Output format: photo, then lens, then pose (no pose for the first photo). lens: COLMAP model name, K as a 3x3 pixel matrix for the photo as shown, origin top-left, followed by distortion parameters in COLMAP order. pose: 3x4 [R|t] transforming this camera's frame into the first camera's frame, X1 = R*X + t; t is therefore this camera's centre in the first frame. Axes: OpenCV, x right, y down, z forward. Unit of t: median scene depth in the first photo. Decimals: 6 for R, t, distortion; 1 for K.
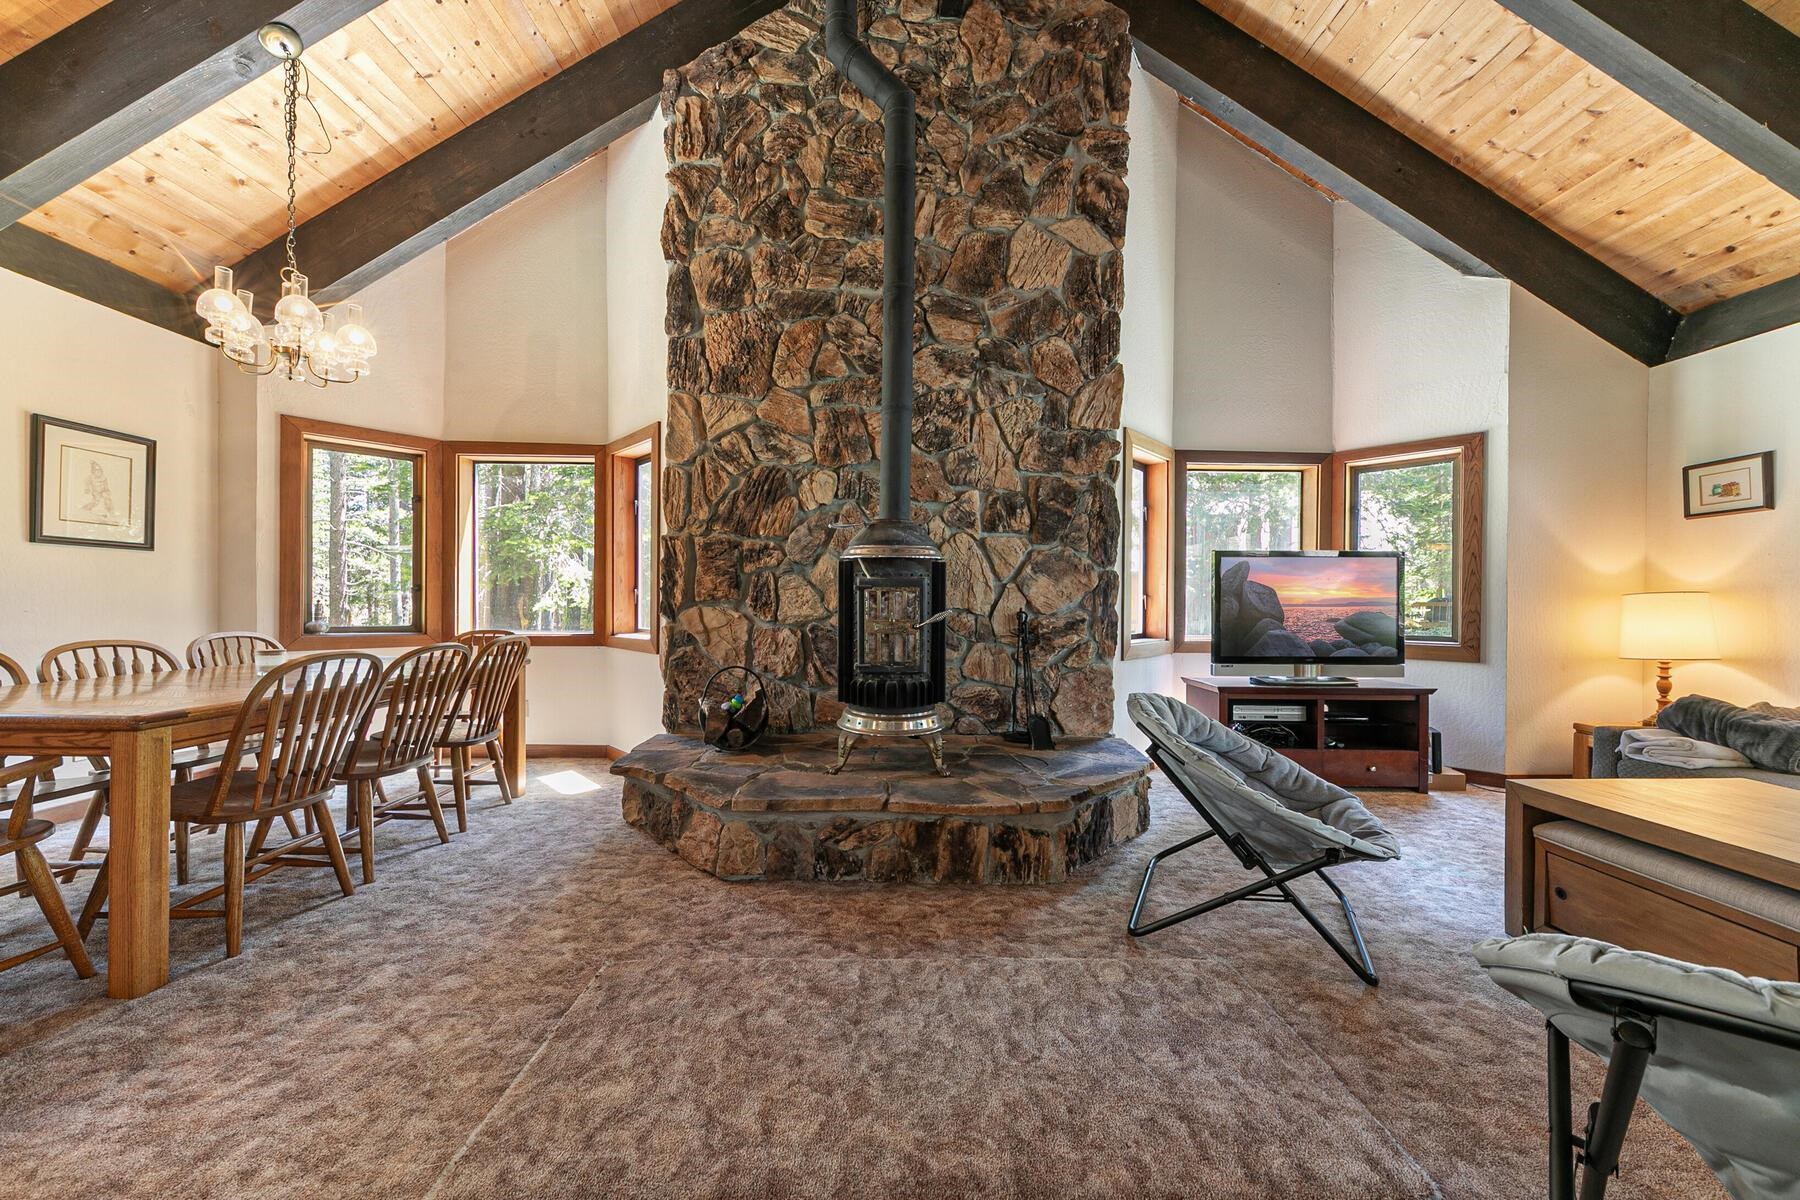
lens RADIAL K [[625.2, 0, 902.5], [0, 625.2, 617.3], [0, 0, 1]] dist [0.006412, -0.002773]
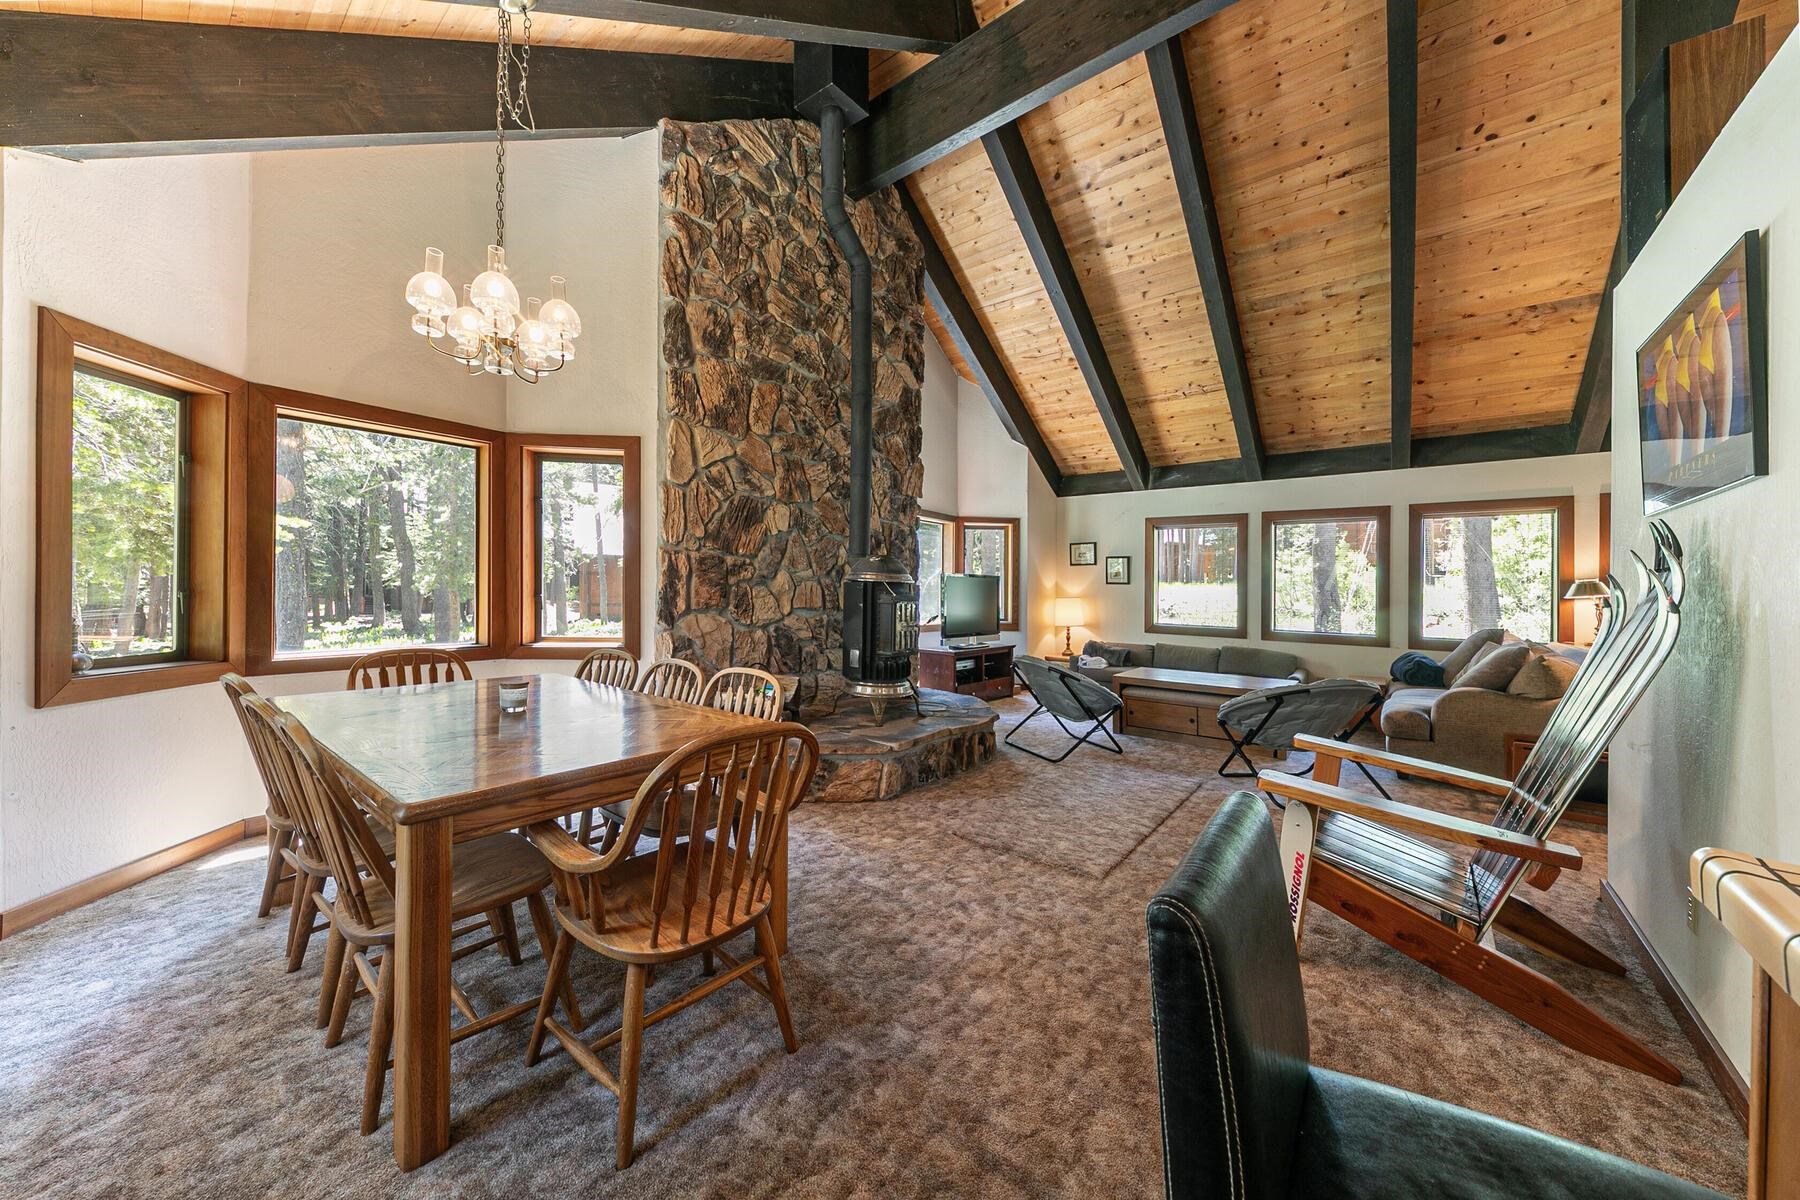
lens RADIAL K [[616.8, 0, 887.3], [0, 616.8, 600.1], [0, 0, 1]] dist [0.000503, -0.000335]
pose [[0.649442, -0.009240, 0.760355, -0.942496], [0.006379, 0.999957, 0.006703, -0.047418], [-0.760385, 0.000497, 0.649473, 0.021627]]
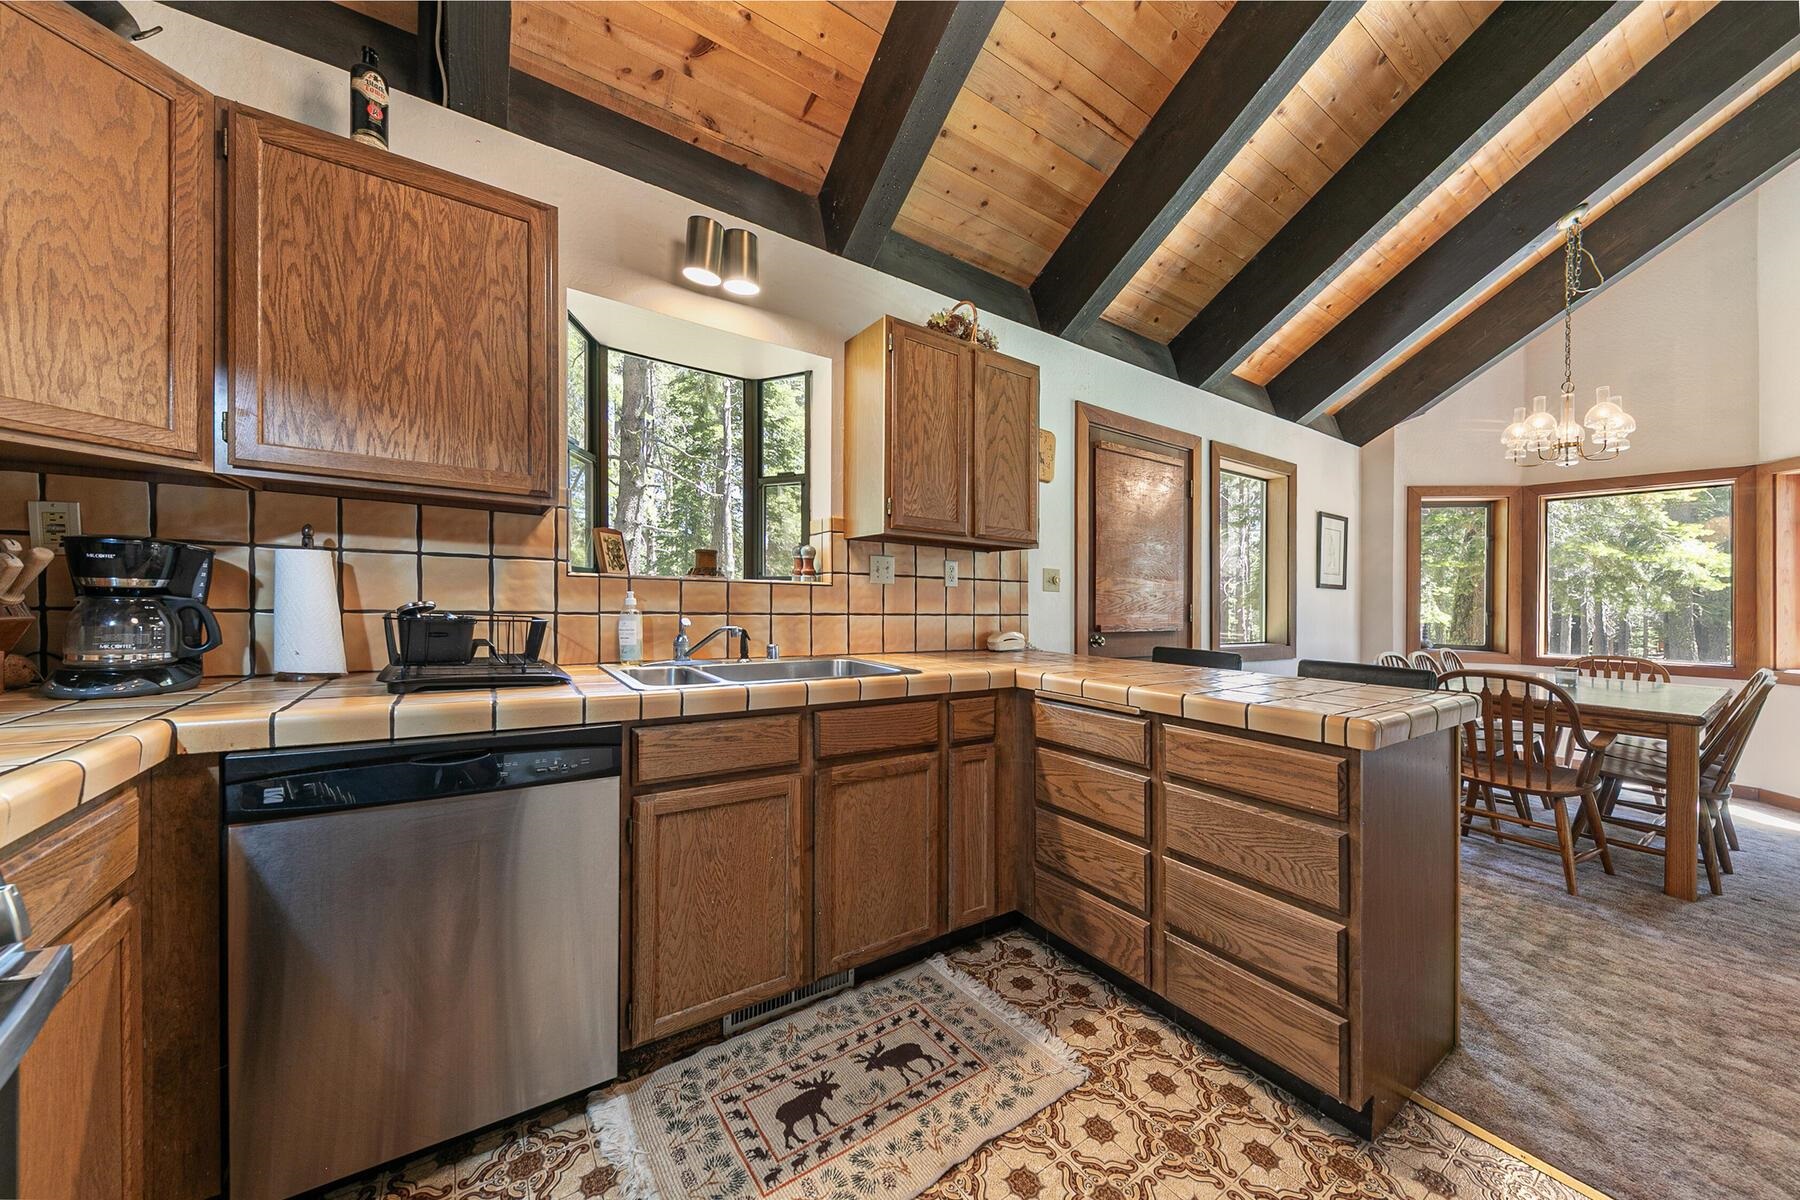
lens RADIAL K [[616.8, 0, 905.9], [0, 616.8, 582.3], [0, 0, 1]] dist [0.000503, -0.000335]
pose [[0.544184, -0.021495, -0.838690, -0.473522], [-0.036941, 0.998088, -0.049549, -0.008360], [0.838152, 0.057946, 0.542350, -0.653388]]
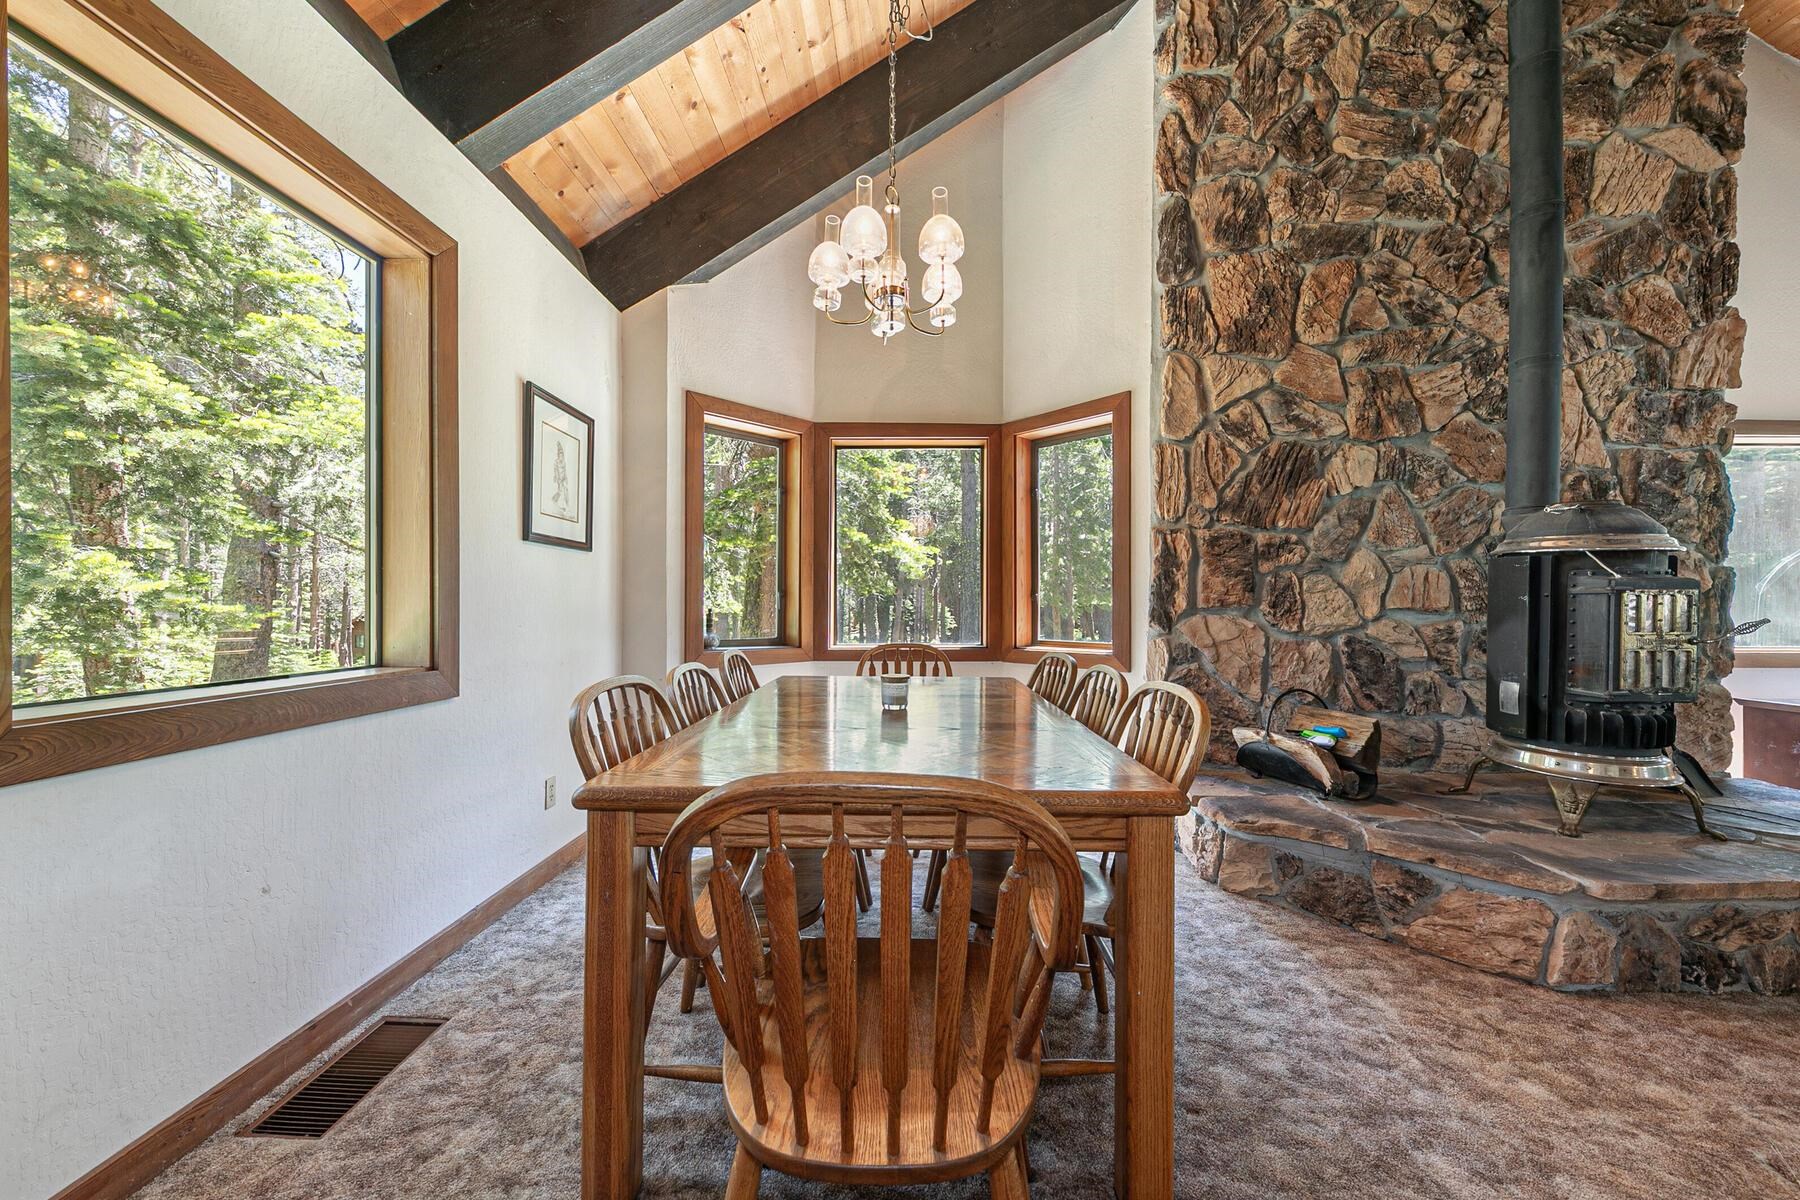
lens RADIAL K [[649.1, 0, 900.5], [0, 649.1, 615.8], [0, 0, 1]] dist [0.005732, -0.002616]
pose [[0.999373, -0.005101, -0.035024, -0.690903], [0.004884, 0.999968, -0.006290, -0.012302], [0.035055, 0.006115, 0.999367, 0.140880]]
